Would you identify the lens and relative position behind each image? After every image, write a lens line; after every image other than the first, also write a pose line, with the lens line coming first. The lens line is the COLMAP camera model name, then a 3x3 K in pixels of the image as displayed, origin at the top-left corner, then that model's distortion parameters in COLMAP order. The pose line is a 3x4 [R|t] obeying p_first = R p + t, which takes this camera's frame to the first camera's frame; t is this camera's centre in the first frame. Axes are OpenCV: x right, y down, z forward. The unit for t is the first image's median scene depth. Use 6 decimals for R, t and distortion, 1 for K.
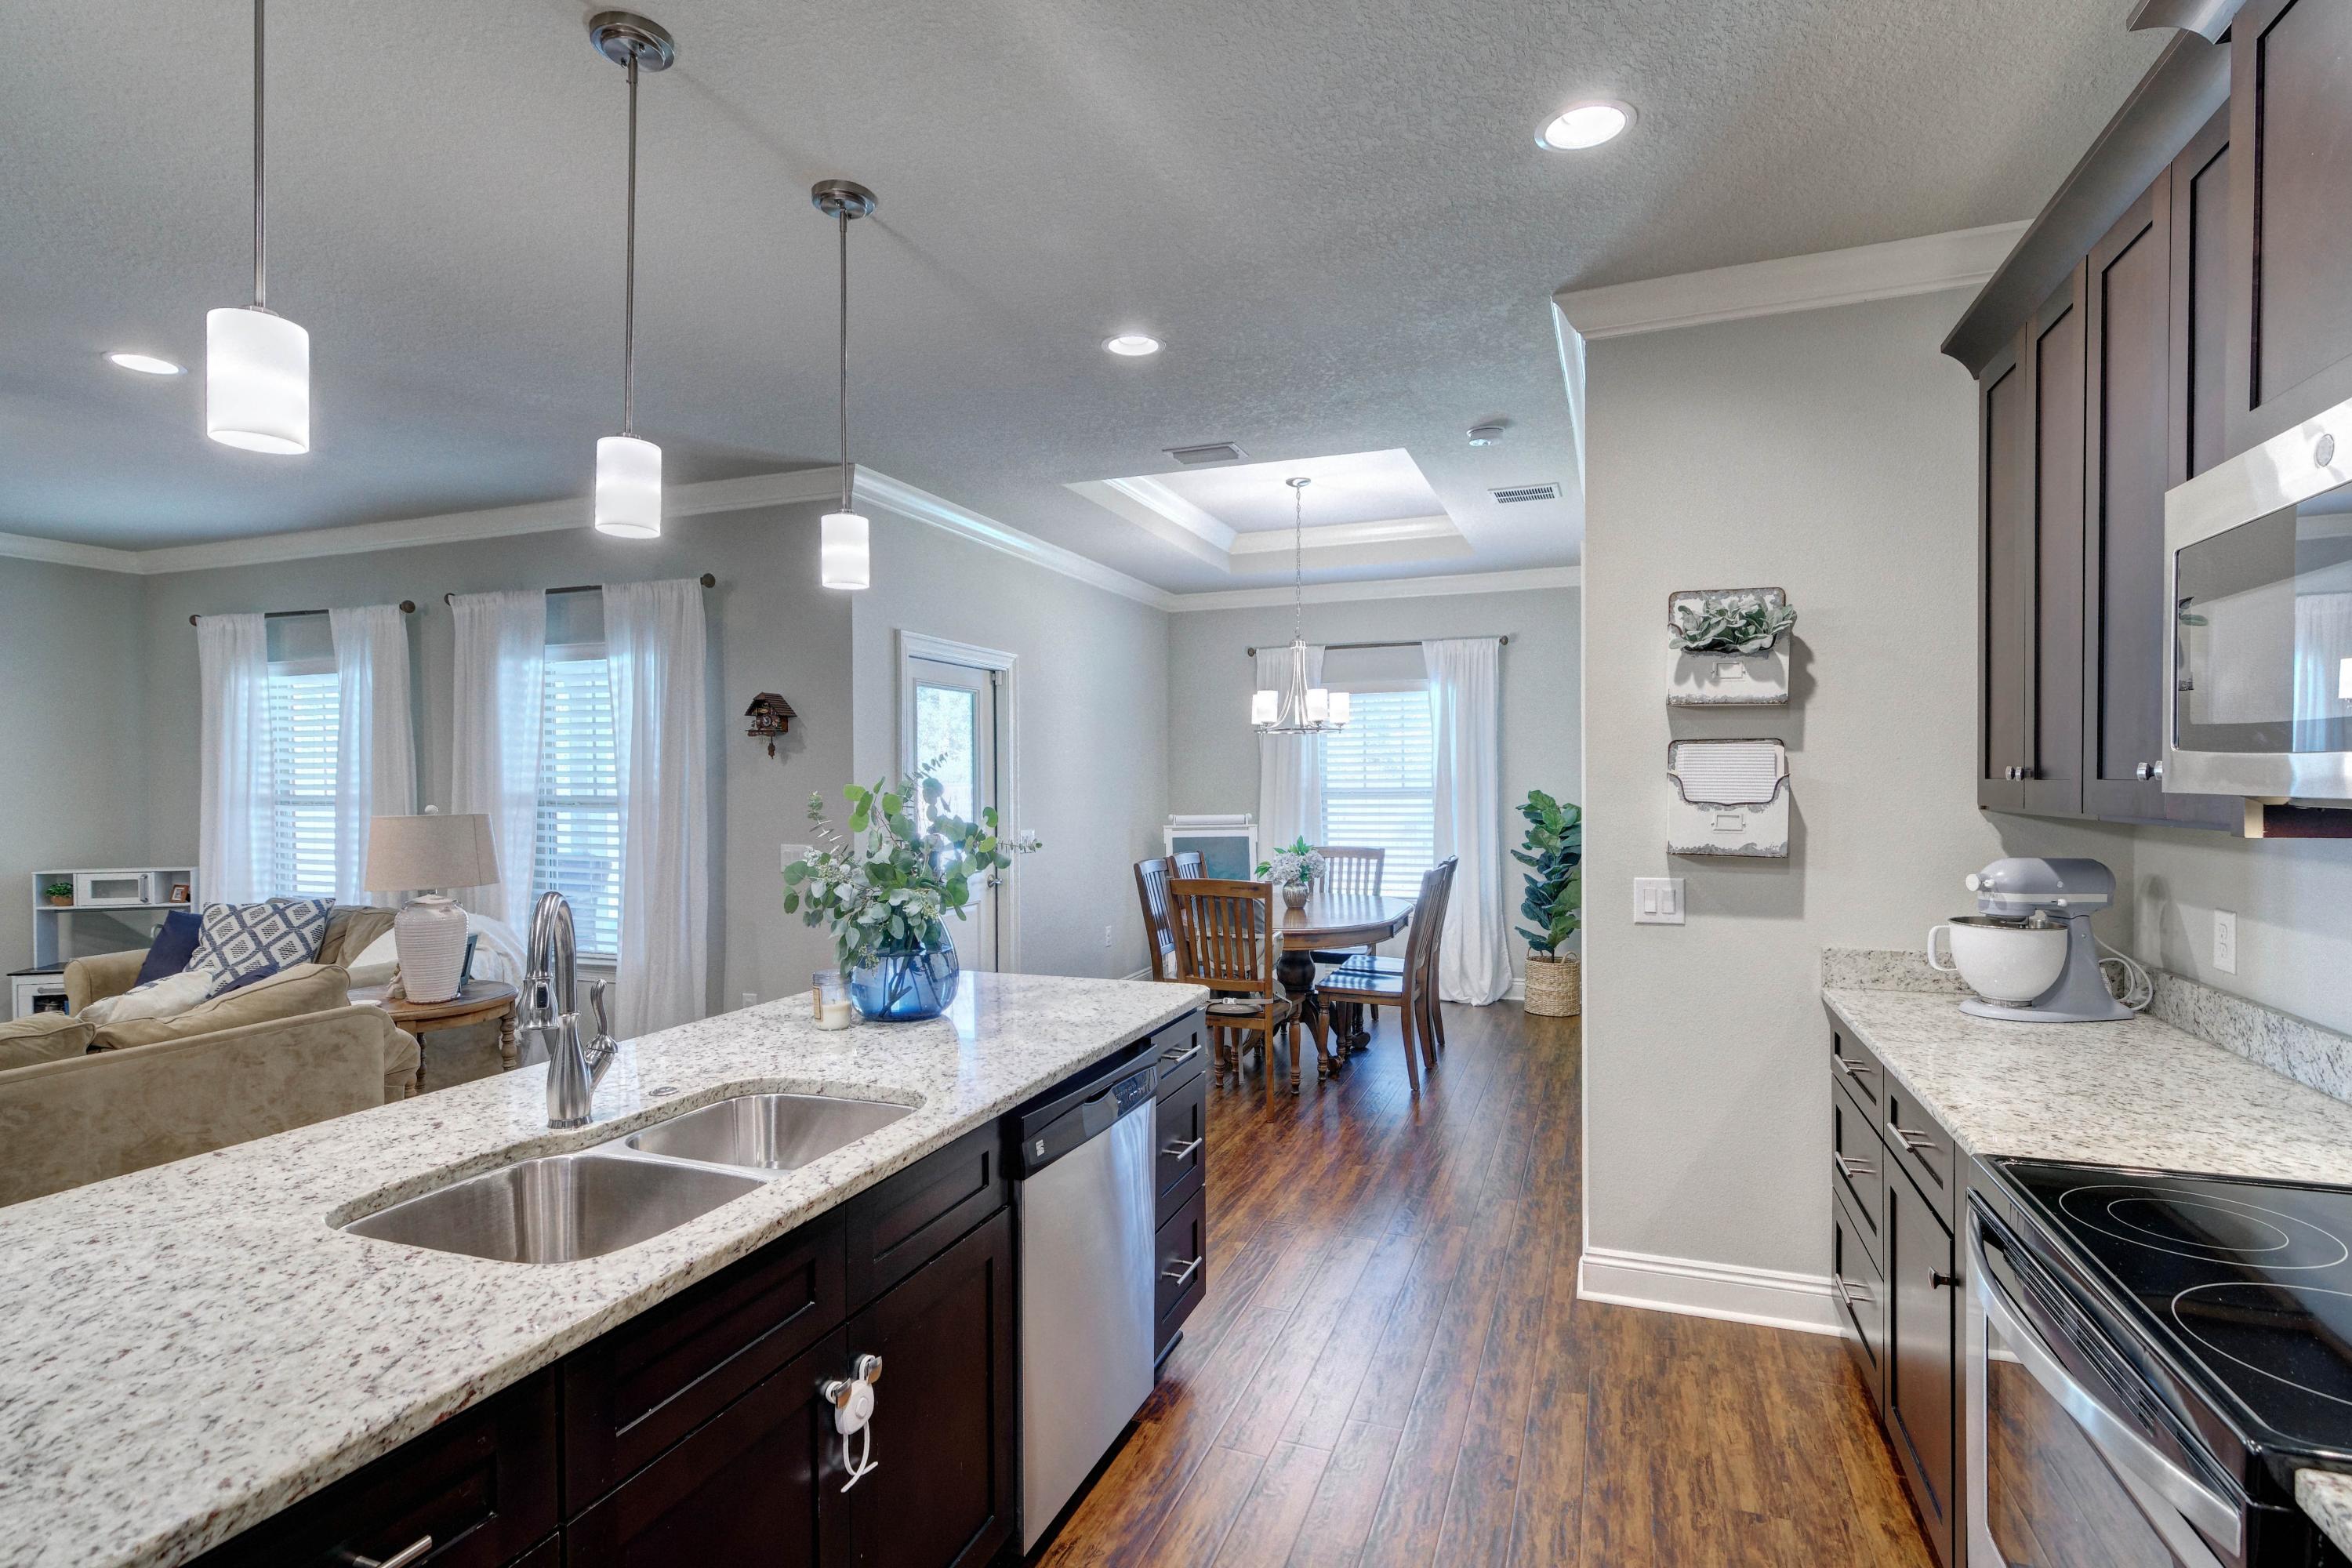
lens RADIAL K [[1148.5, 0, 1175.7], [0, 1148.5, 806.2], [0, 0, 1]] dist [0.001841, 0.000013]
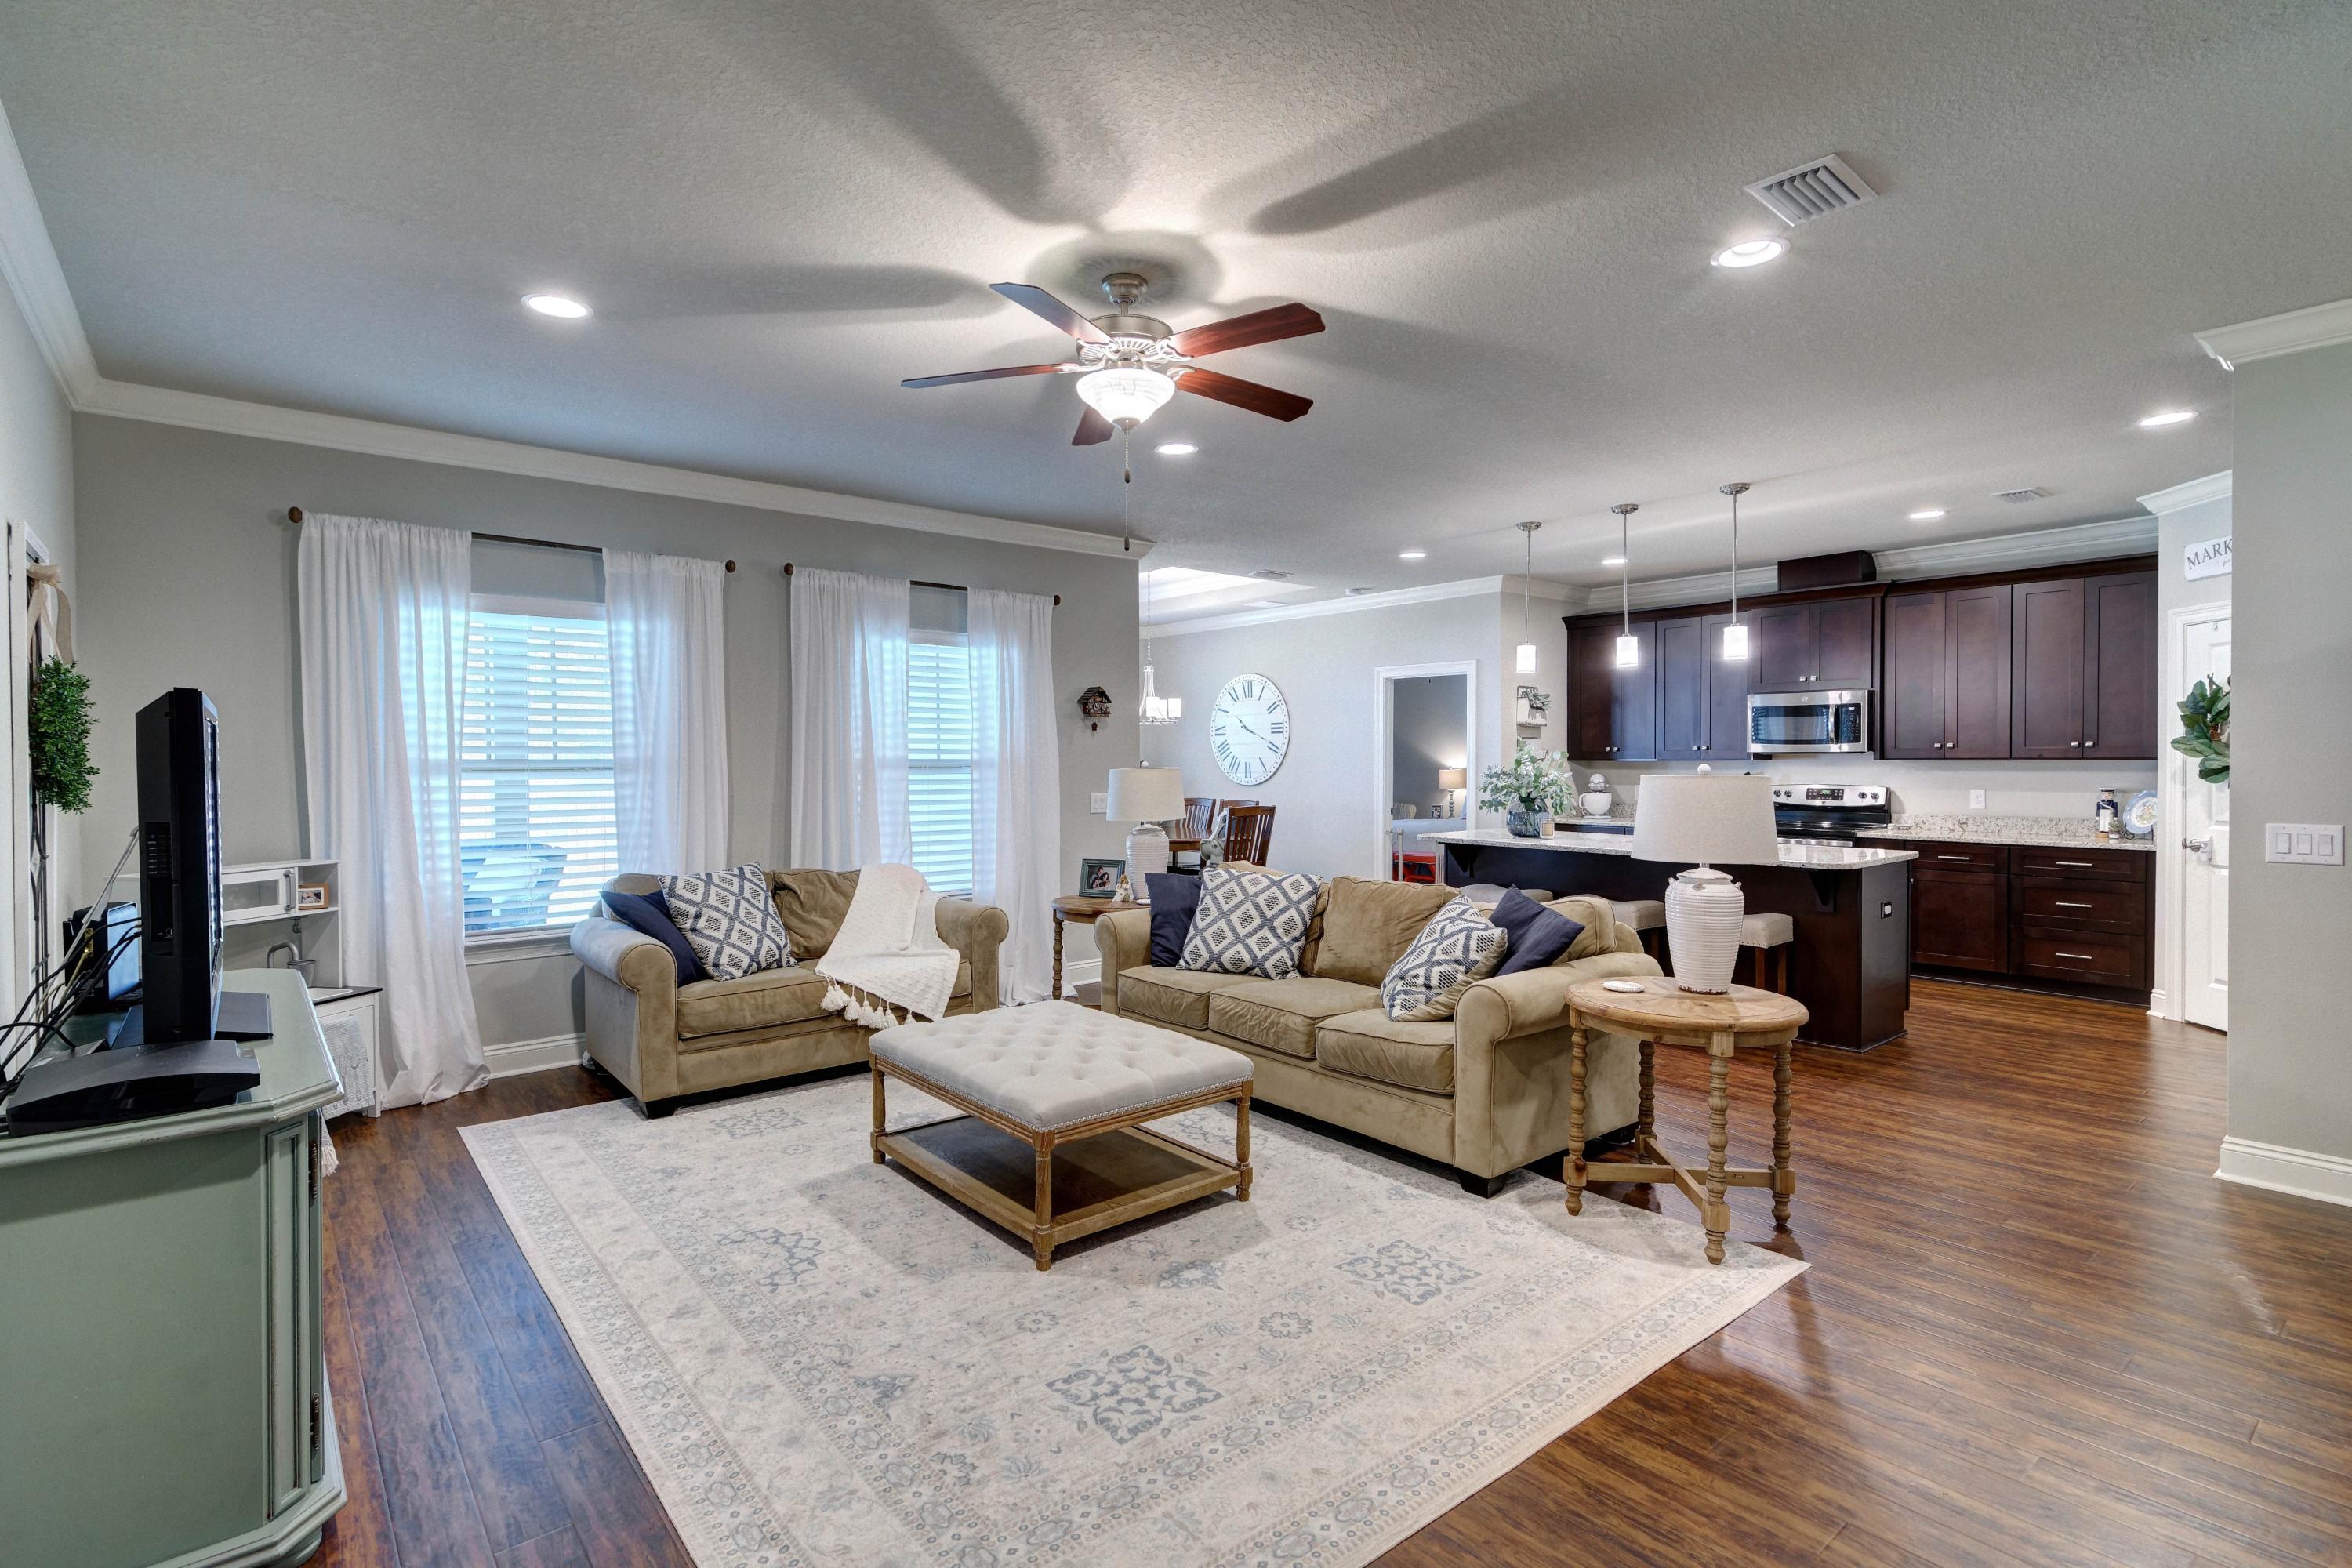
lens RADIAL K [[1129.1, 0, 1167.6], [0, 1129.1, 776.3], [0, 0, 1]] dist [0.003484, -0.000198]
pose [[0.494322, -0.008385, 0.869238, -1.353625], [0.019536, 0.999808, -0.001465, 0.014424], [-0.869059, 0.017705, 0.494391, 0.207369]]
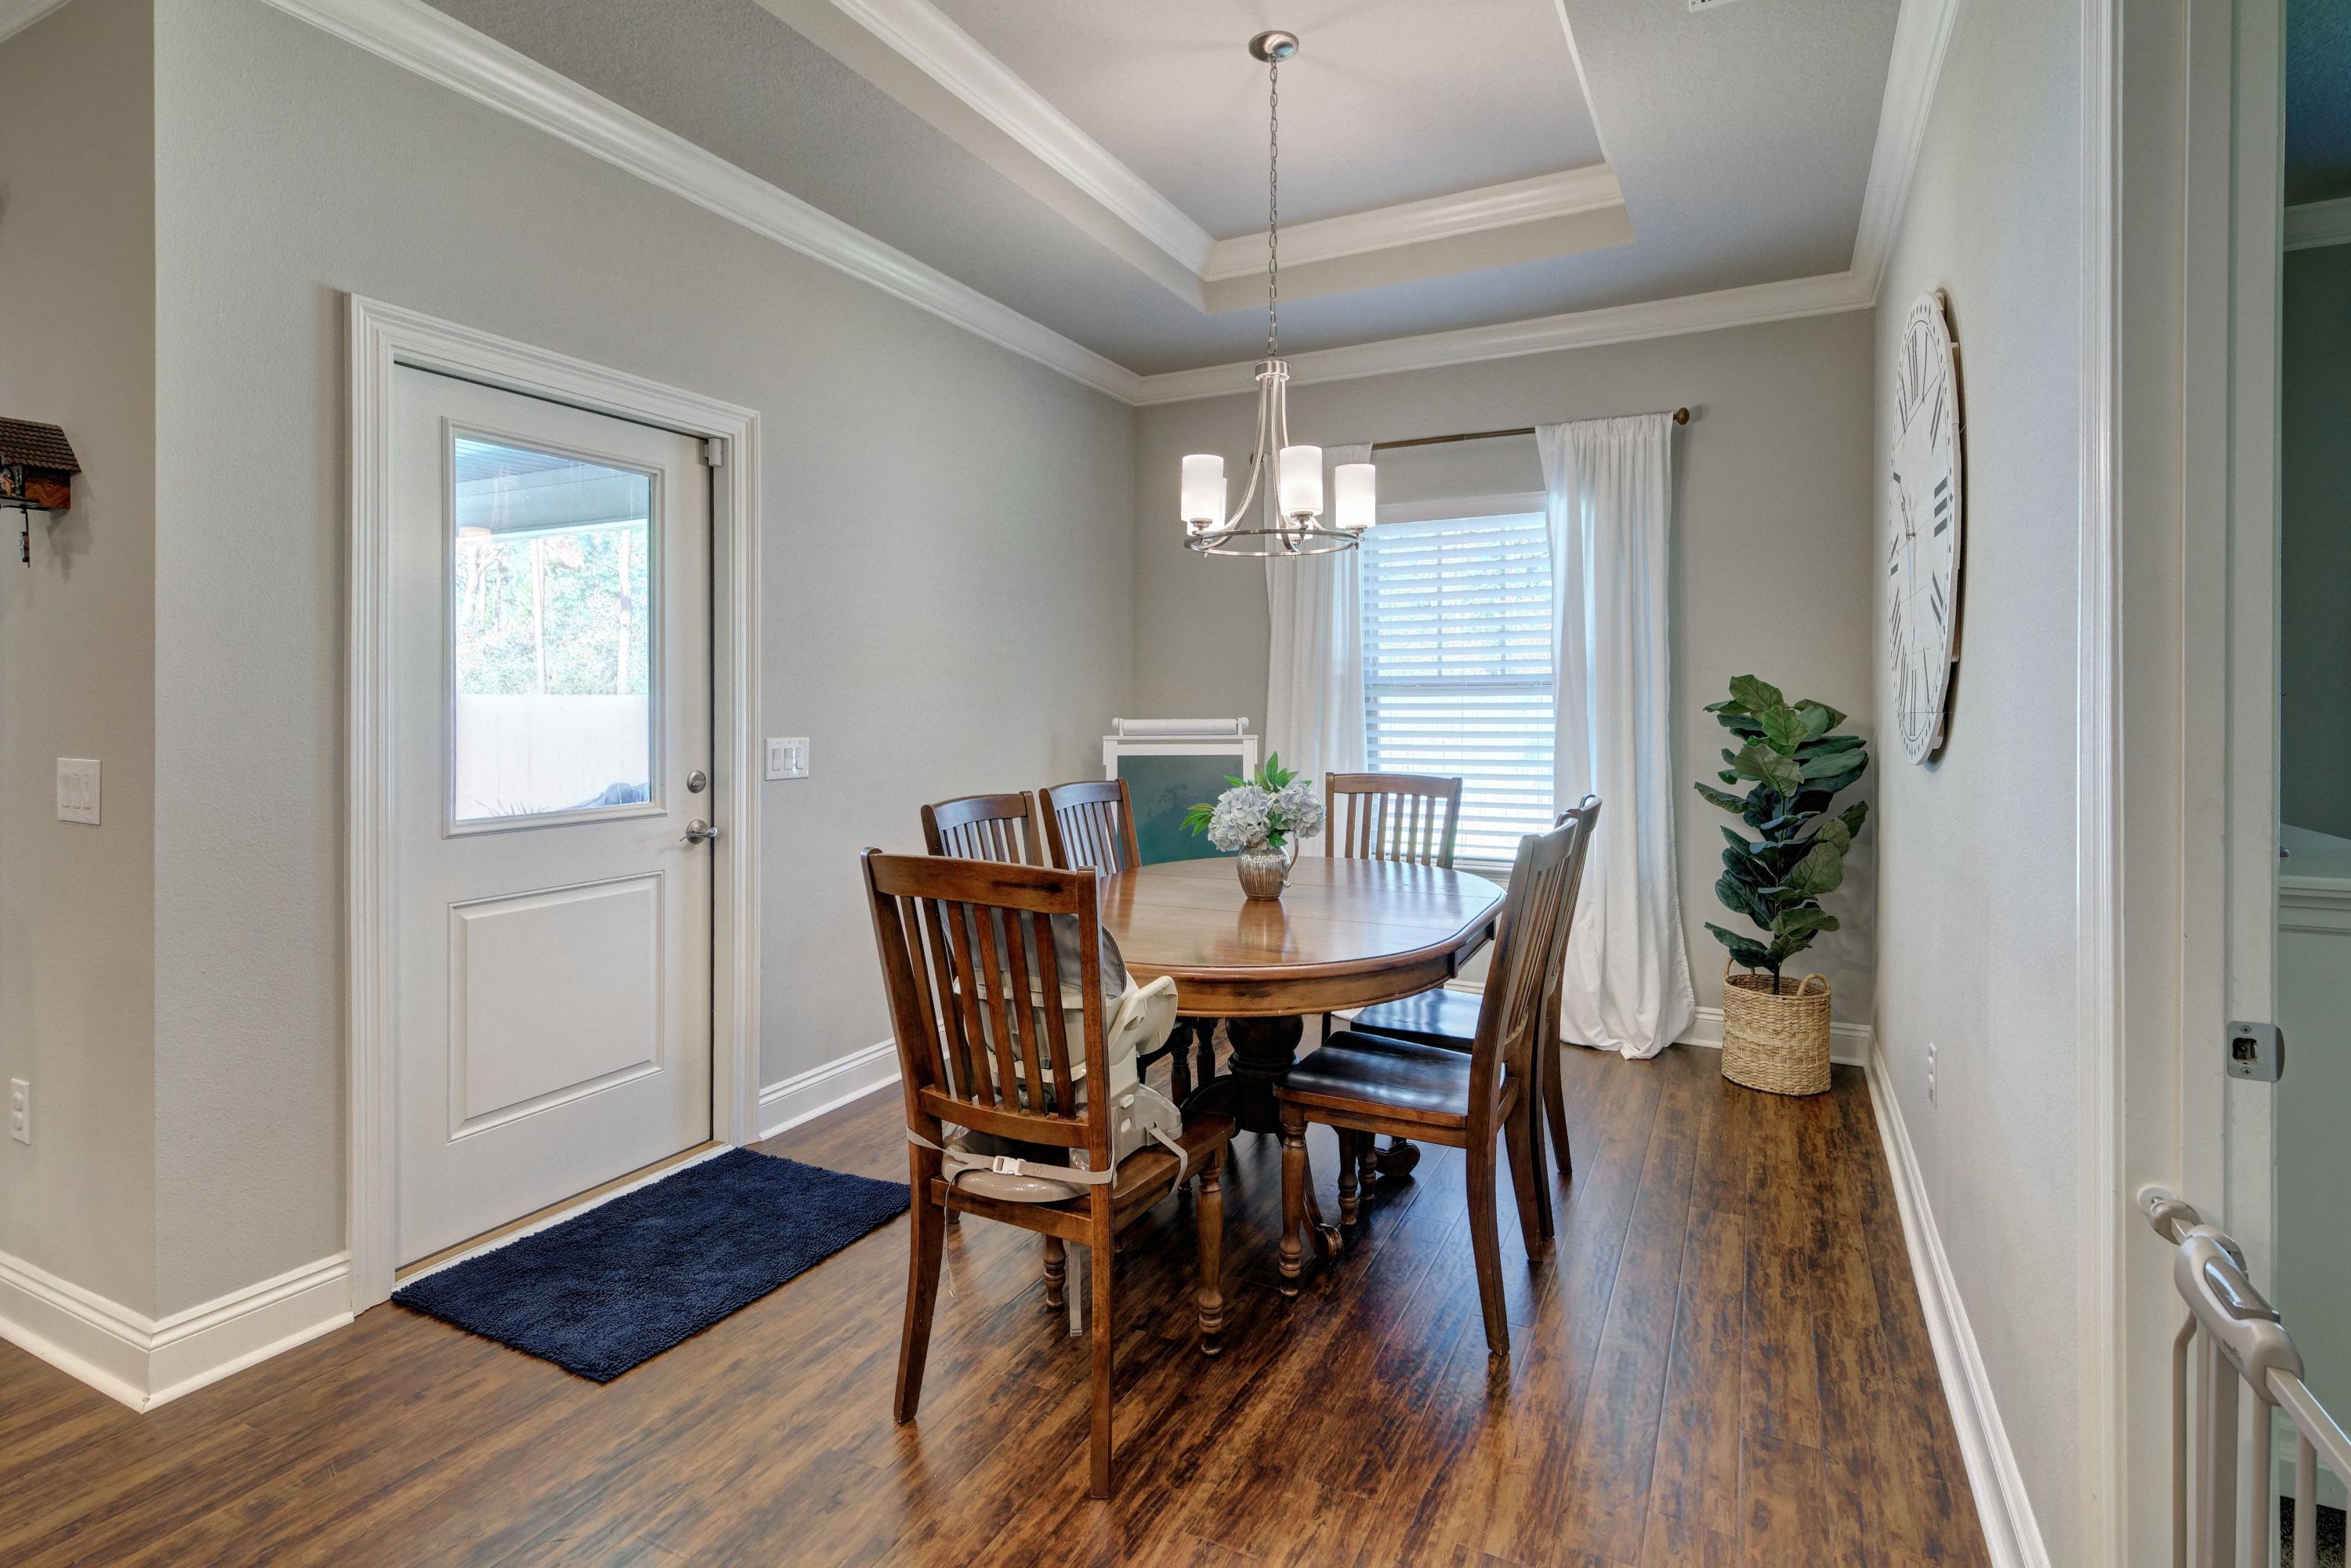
lens RADIAL K [[1154.1, 0, 1176.3], [0, 1154.1, 705.3], [0, 0, 1]] dist [0.001147, -0.000201]
pose [[0.994461, 0.005543, -0.104959, 0.127662], [-0.007485, 0.999808, -0.018126, 0.015784], [0.104838, 0.018811, 0.994311, 0.532730]]
